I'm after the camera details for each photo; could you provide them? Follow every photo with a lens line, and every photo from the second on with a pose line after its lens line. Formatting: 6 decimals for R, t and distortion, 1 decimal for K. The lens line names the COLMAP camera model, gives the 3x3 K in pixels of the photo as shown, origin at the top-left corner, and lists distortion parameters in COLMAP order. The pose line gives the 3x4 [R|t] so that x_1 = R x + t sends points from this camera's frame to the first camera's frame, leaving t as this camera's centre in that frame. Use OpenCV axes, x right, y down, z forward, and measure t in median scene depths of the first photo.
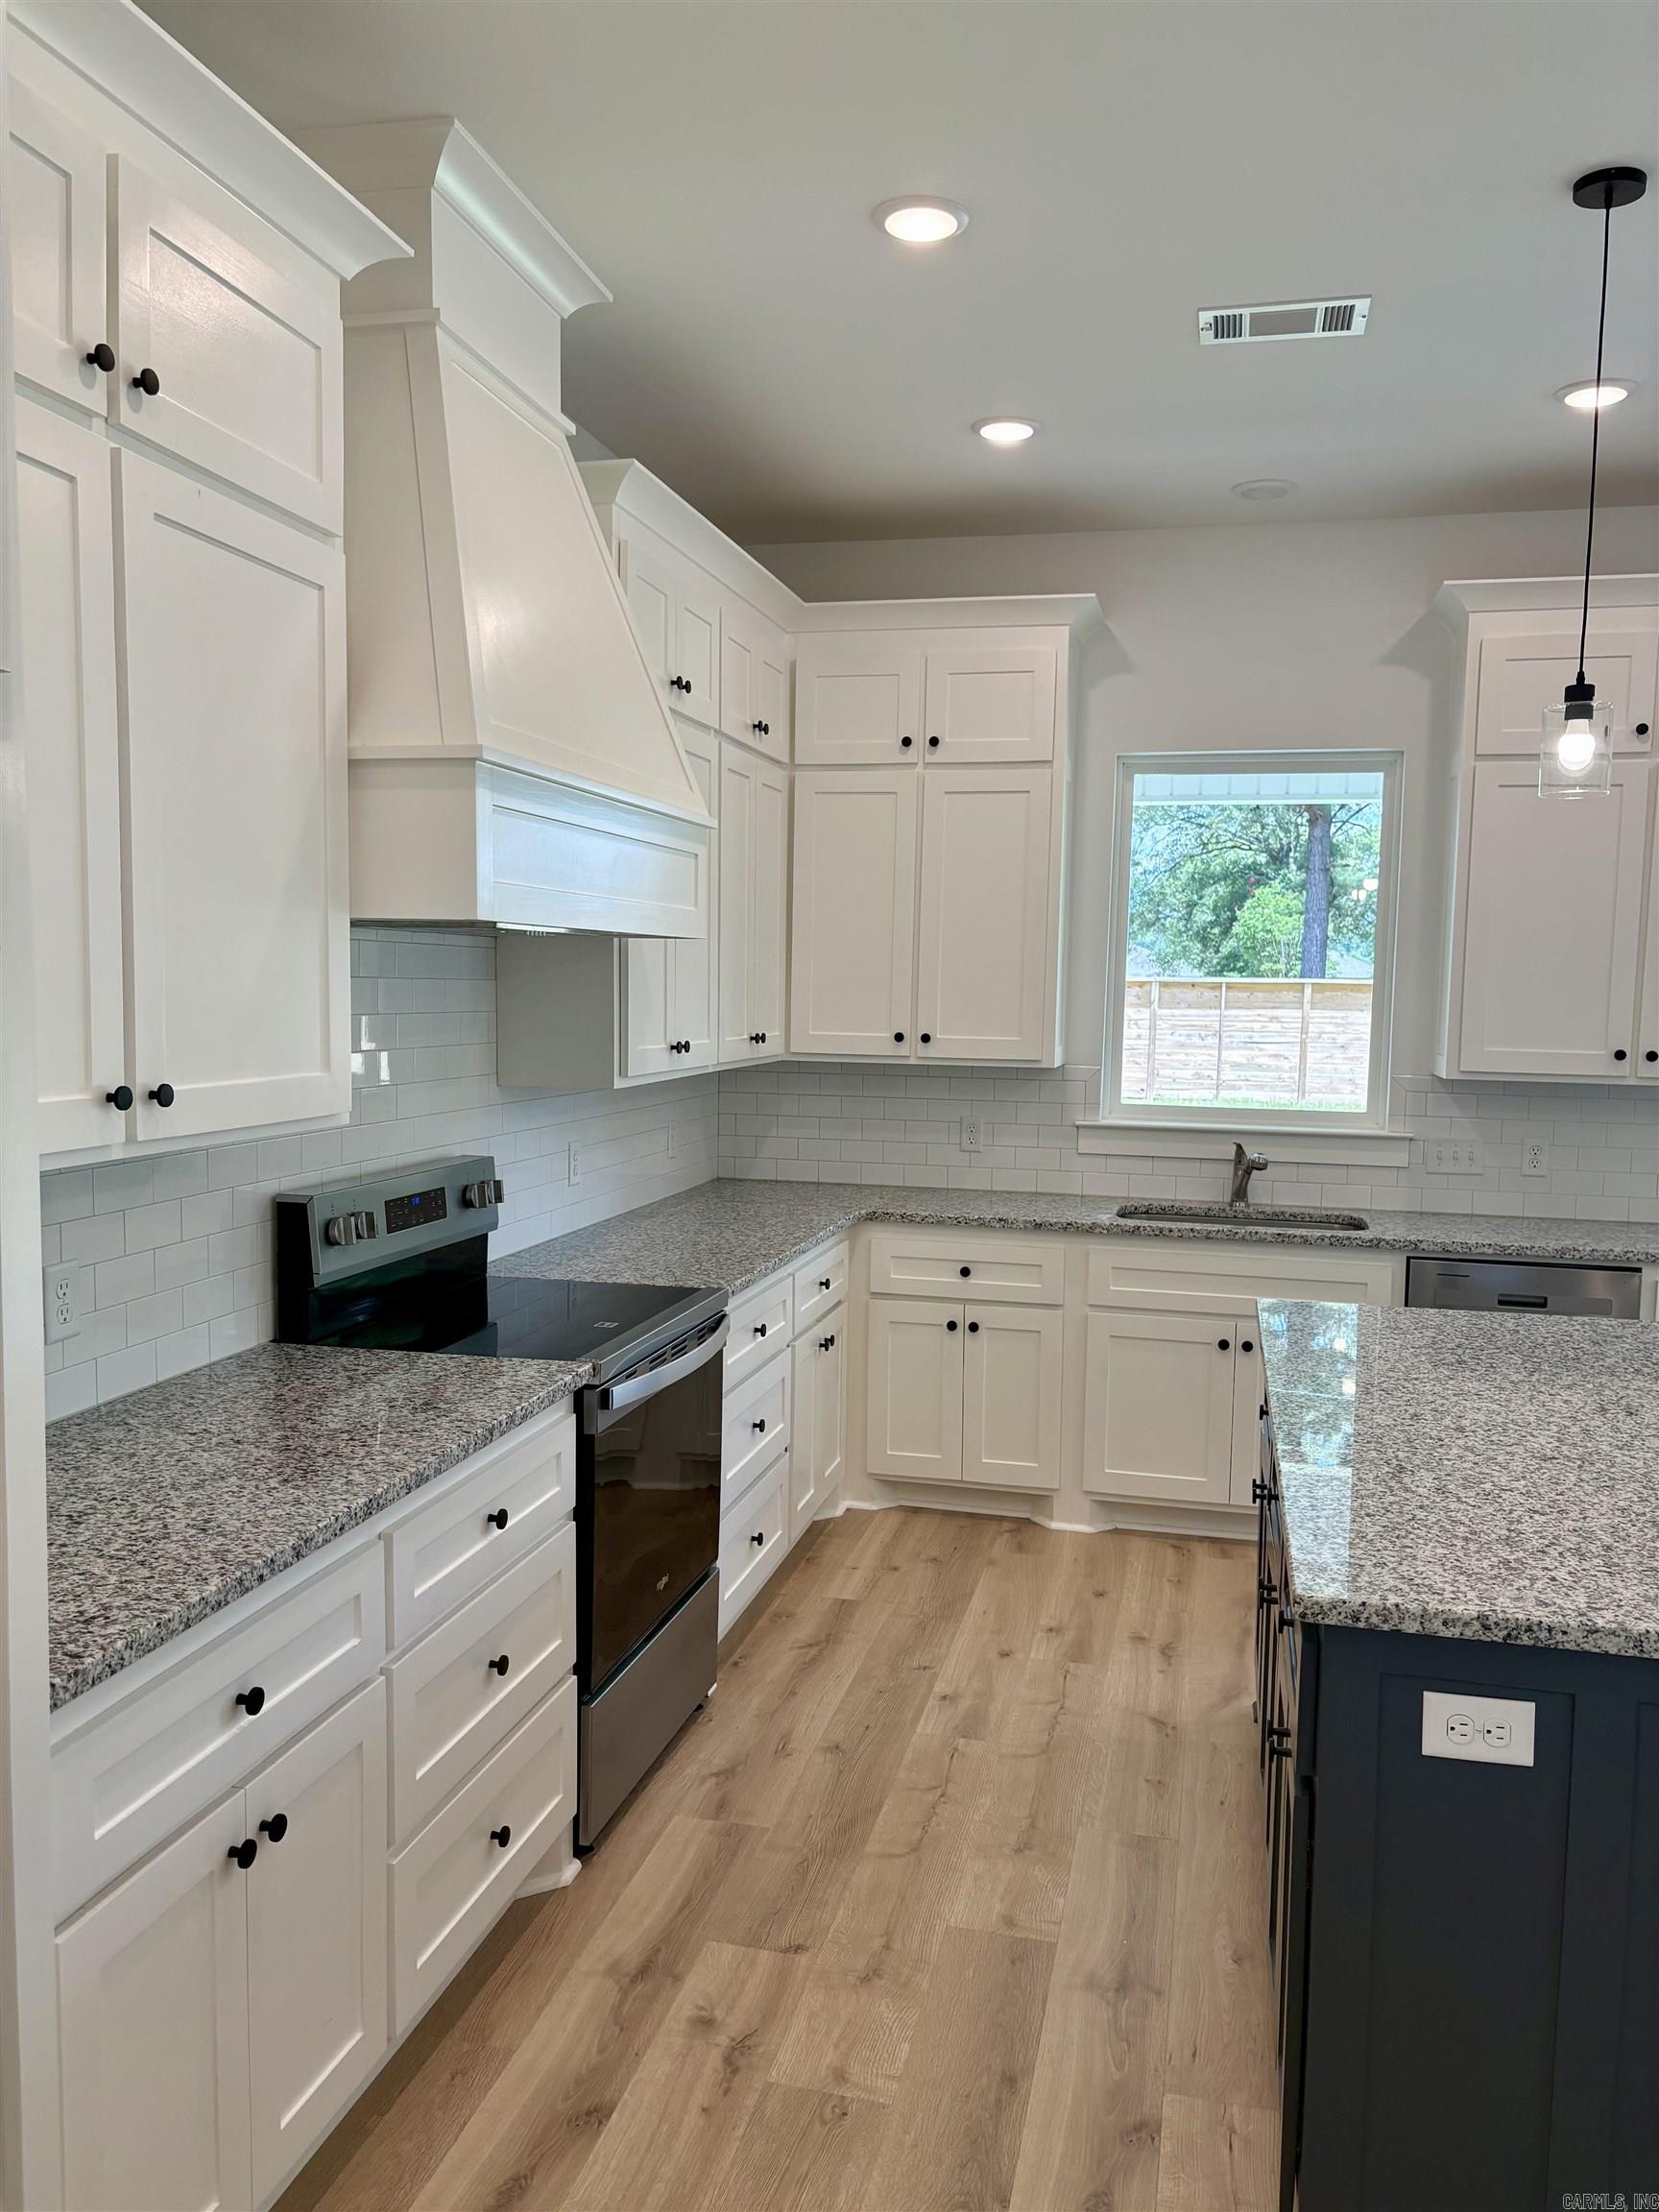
lens RADIAL K [[1661.8, 0, 821.9], [0, 1661.8, 1103.1], [0, 0, 1]] dist [0.045973, -0.011374]
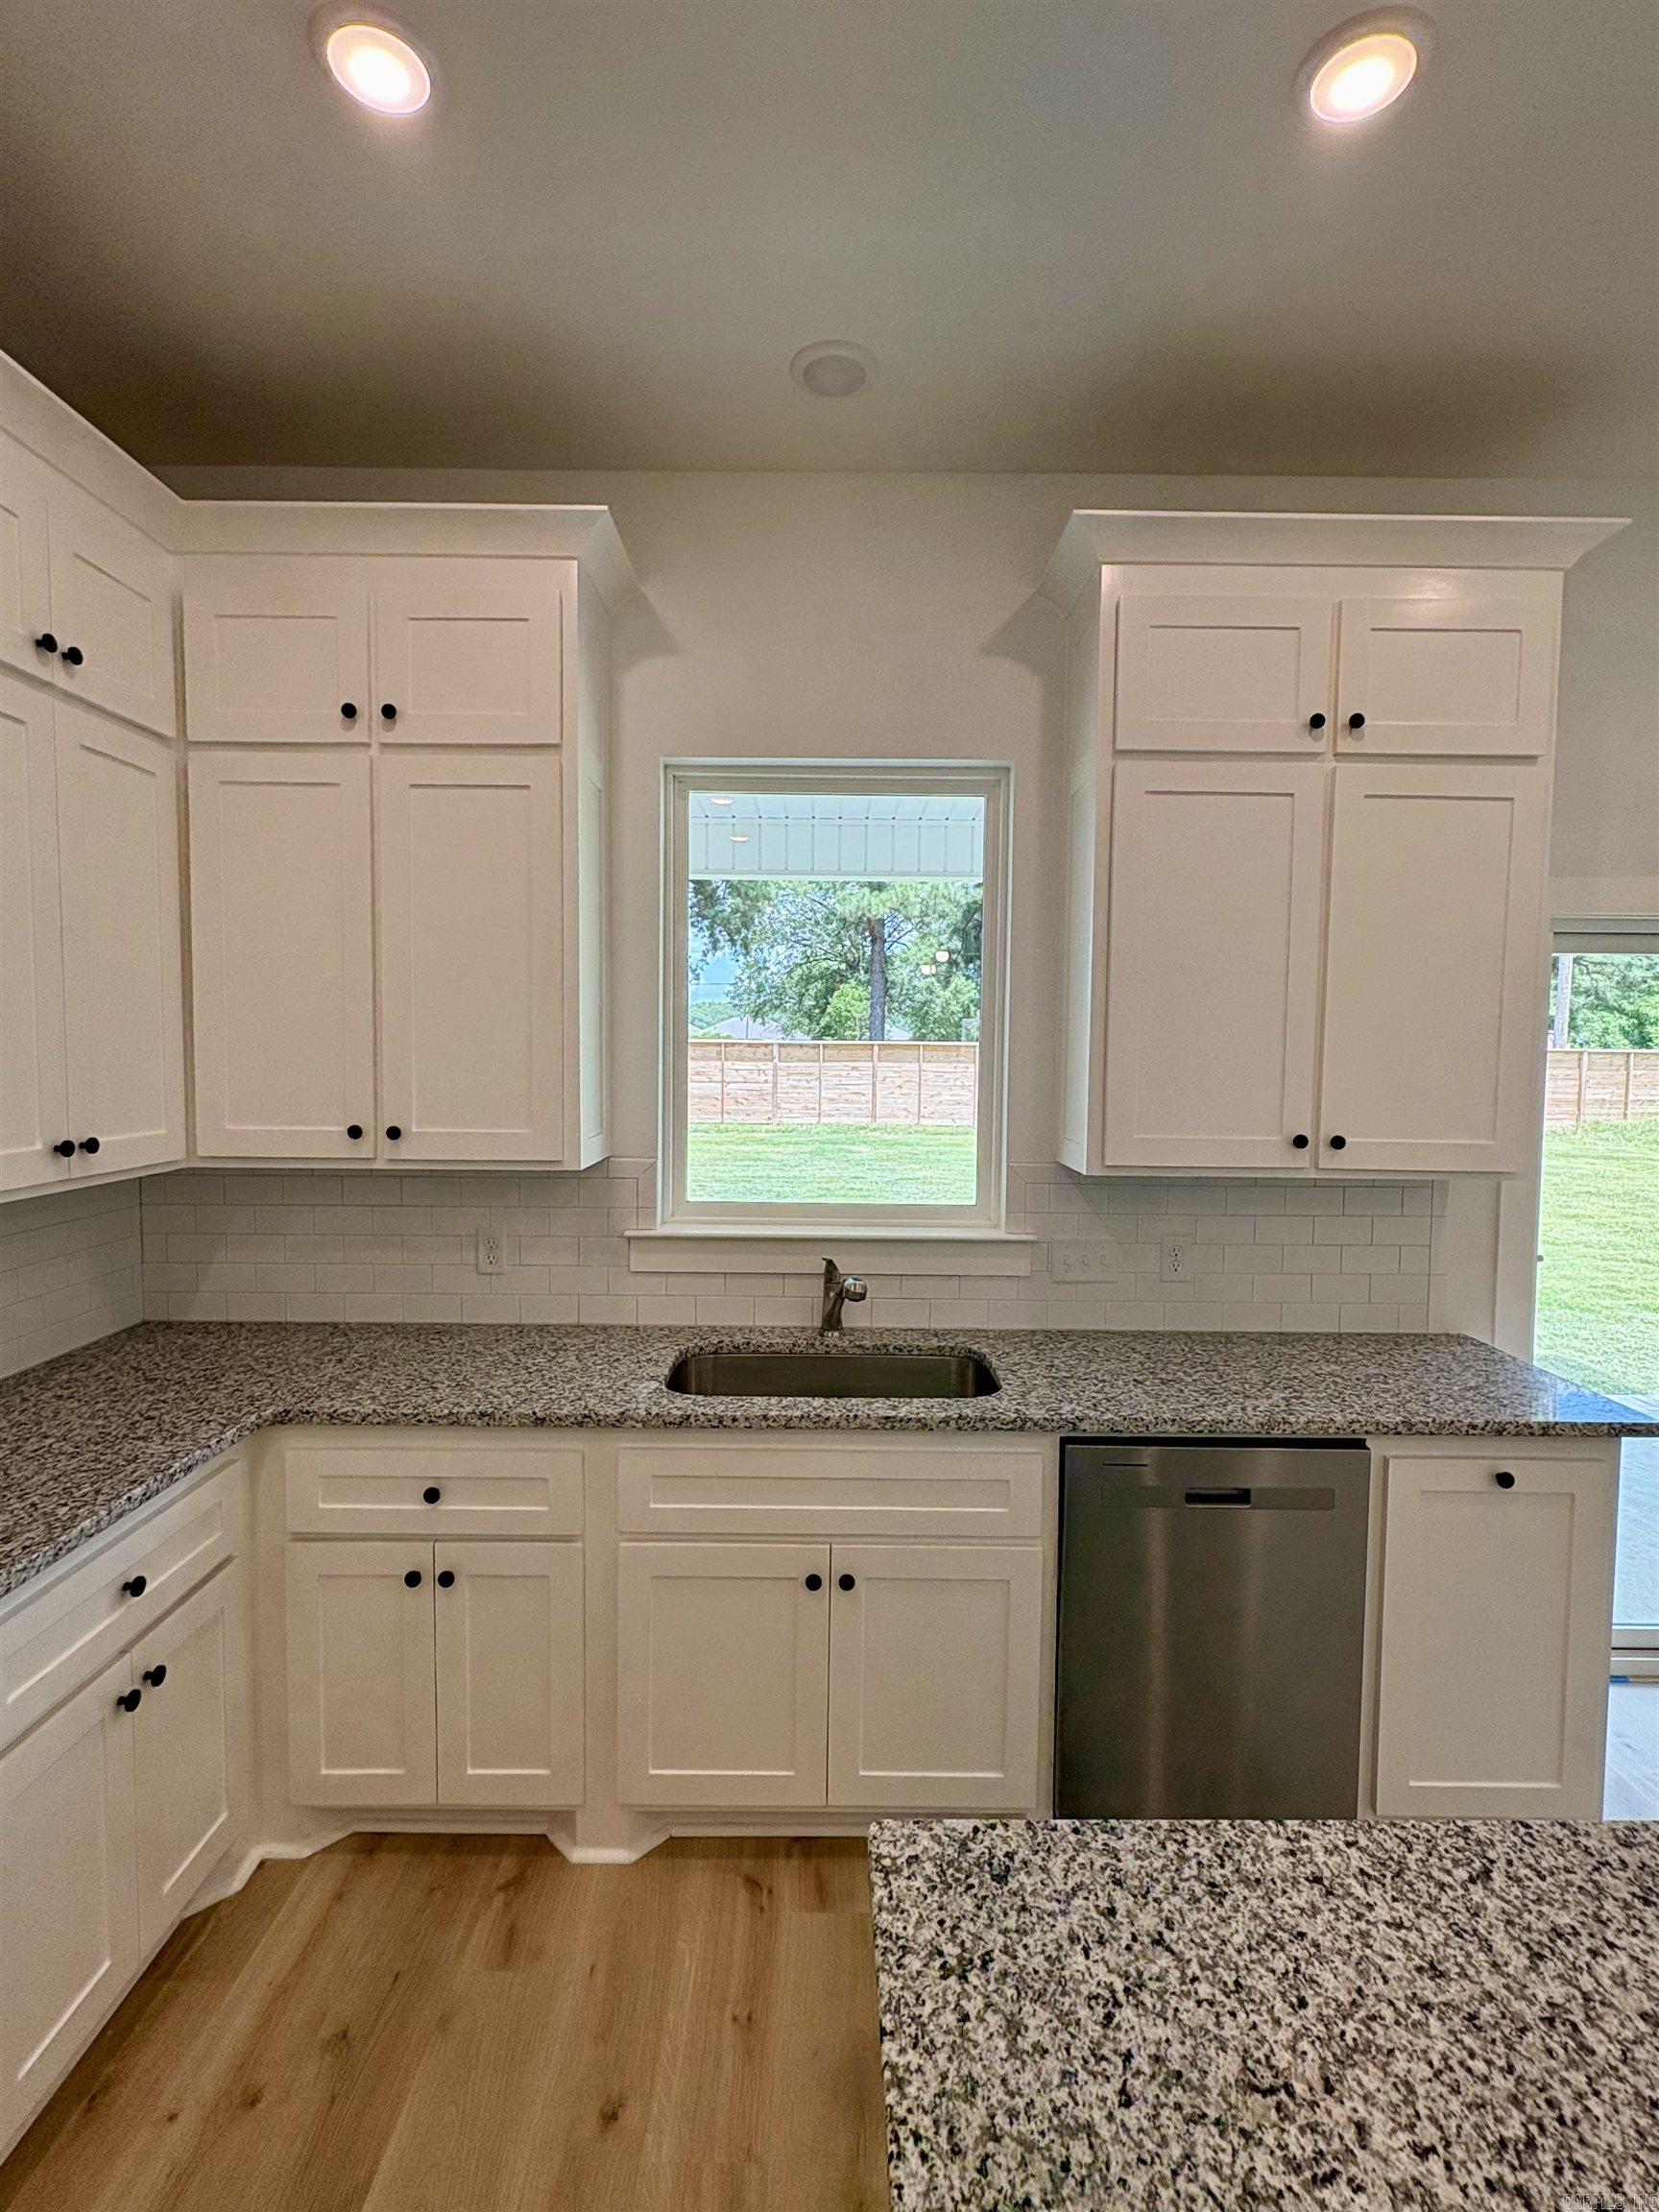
lens RADIAL K [[1054.2, 0, 822.3], [0, 1054.2, 1101.5], [0, 0, 1]] dist [-0.002234, 0.000226]
pose [[0.972360, -0.023174, 0.232334, 0.135886], [0.027494, 0.999504, -0.015370, -0.041166], [-0.231863, 0.021333, 0.972515, 0.524937]]
